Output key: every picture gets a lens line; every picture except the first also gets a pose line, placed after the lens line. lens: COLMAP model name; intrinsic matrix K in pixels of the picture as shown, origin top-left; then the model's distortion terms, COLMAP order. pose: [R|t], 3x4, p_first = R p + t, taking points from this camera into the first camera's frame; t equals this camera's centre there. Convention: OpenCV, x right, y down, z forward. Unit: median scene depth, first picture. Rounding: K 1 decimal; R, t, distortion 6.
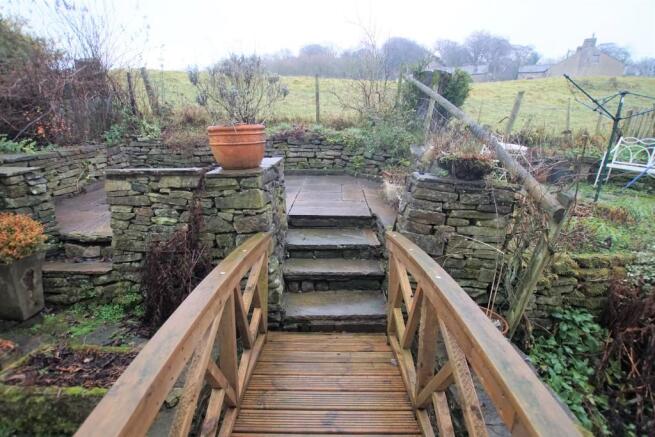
lens RADIAL K [[283.2, 0, 327.5], [0, 283.2, 218.5], [0, 0, 1]] dist [-0.030052, 0.000219]
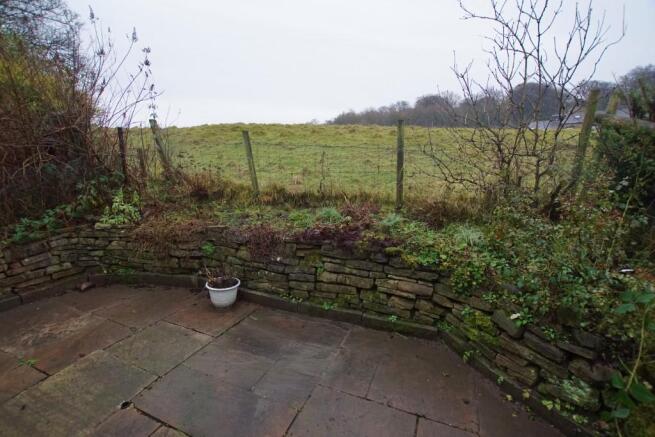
lens RADIAL K [[283.2, 0, 327.5], [0, 283.2, 218.5], [0, 0, 1]] dist [-0.030052, 0.000219]
pose [[0.930417, 0.081933, -0.357228, 0.041844], [-0.136117, 0.982226, -0.129242, -0.260983], [0.340290, 0.168874, 0.925032, 0.526566]]
